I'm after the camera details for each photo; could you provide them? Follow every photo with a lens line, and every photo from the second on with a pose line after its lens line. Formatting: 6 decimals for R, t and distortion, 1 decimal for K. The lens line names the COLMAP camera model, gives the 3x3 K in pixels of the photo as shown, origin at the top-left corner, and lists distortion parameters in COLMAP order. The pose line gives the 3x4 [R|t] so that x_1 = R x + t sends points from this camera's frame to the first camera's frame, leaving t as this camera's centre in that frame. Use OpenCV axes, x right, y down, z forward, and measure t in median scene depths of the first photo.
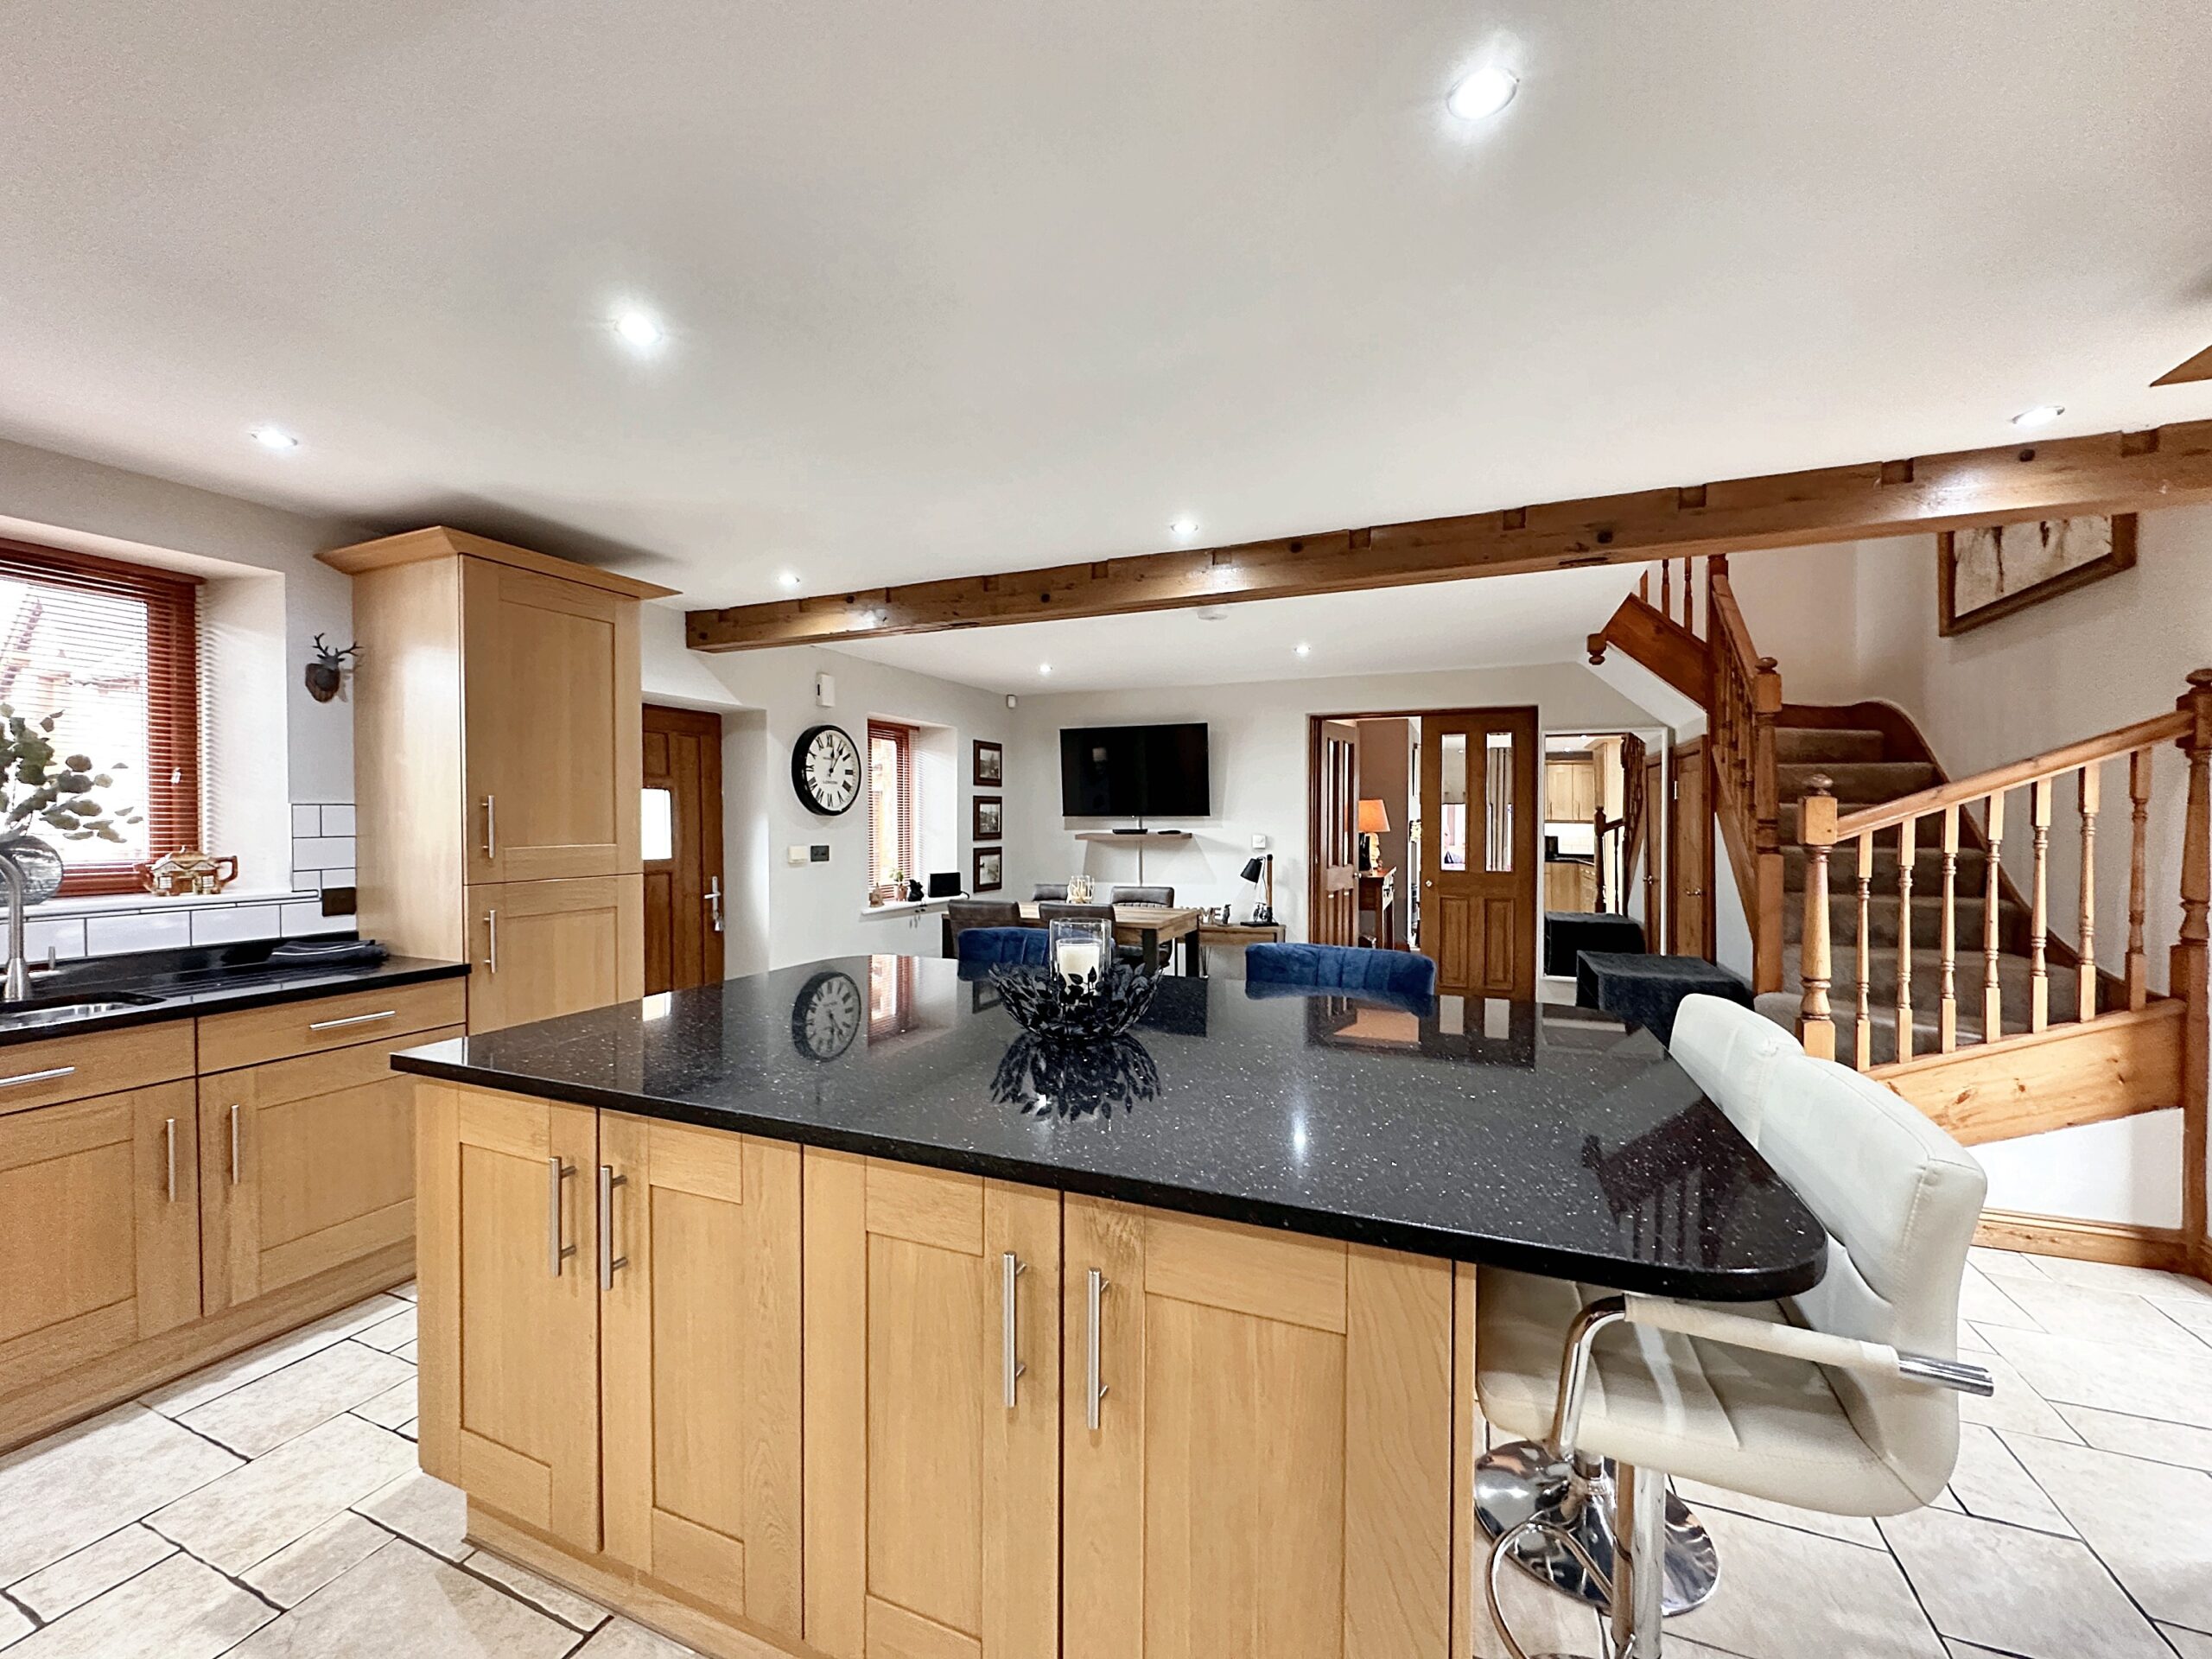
lens RADIAL K [[882.0, 0, 1104.2], [0, 882.0, 831.4], [0, 0, 1]] dist [-0.008990, 0.001267]
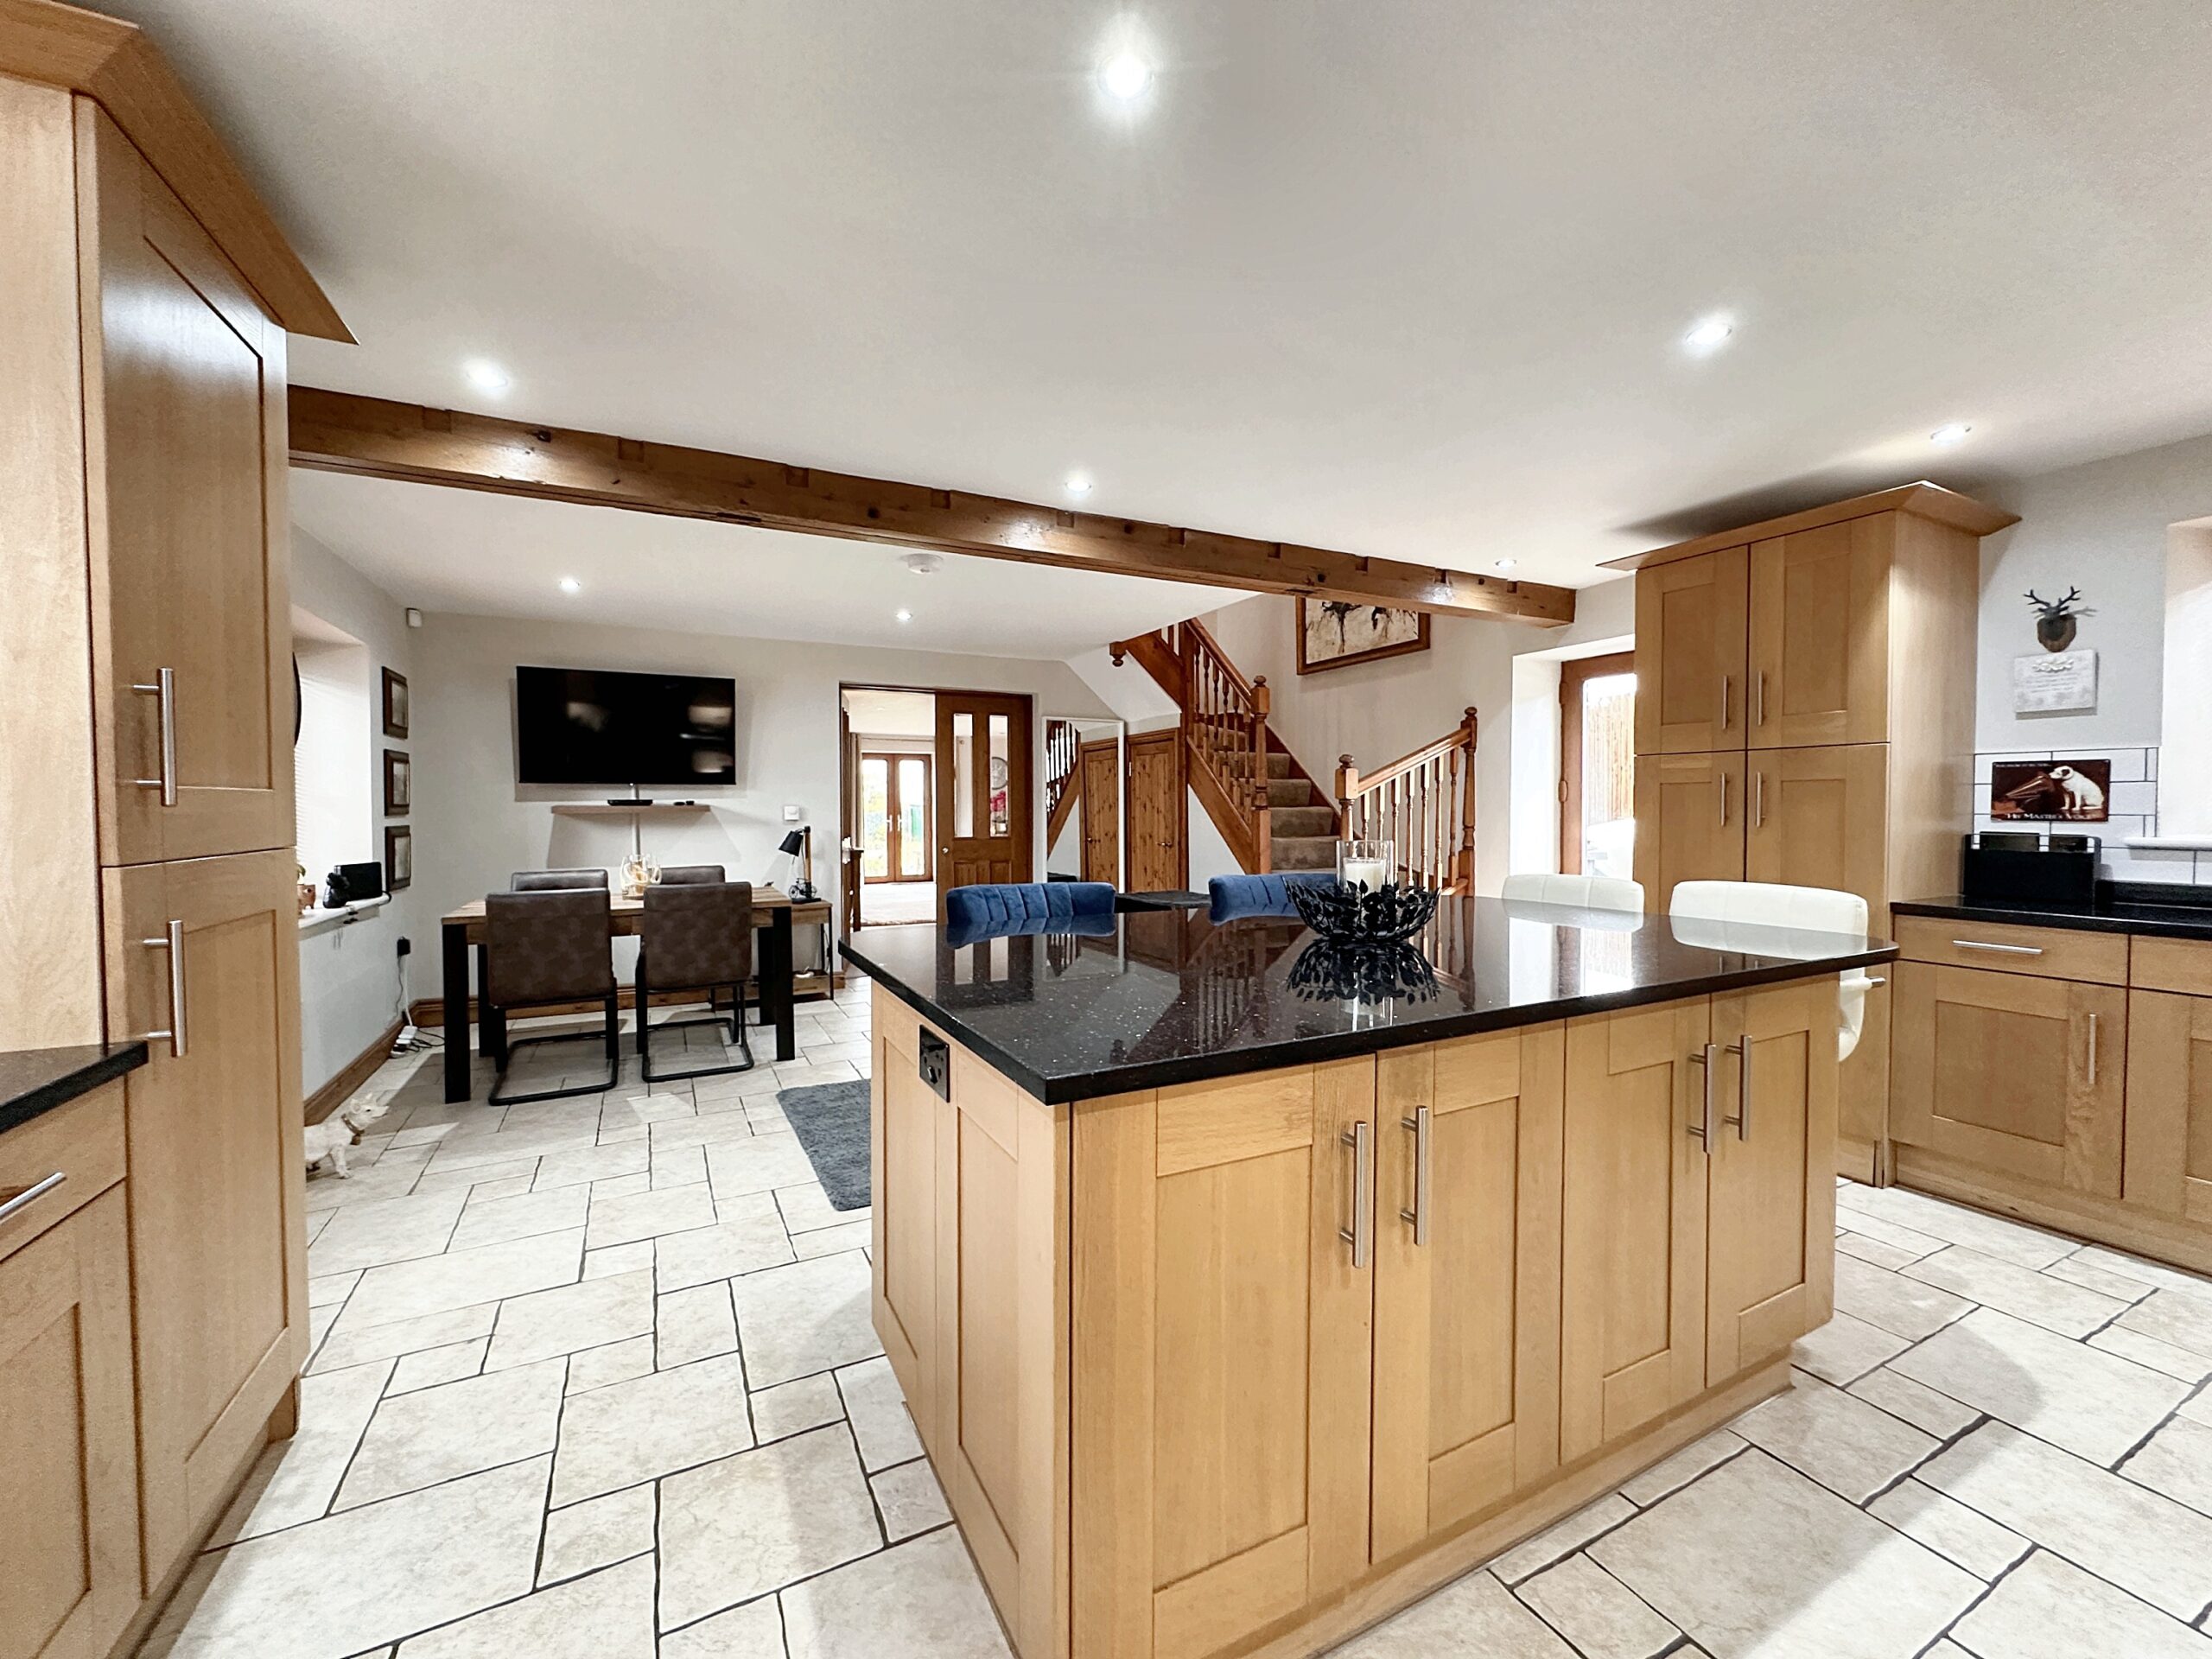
lens RADIAL K [[882.0, 0, 1101.7], [0, 882.0, 826.4], [0, 0, 1]] dist [-0.008990, 0.001267]
pose [[0.648614, -0.017716, 0.760911, -0.339497], [0.013340, 0.999840, 0.011908, 0.019985], [-0.761001, 0.002426, 0.648747, 0.158160]]
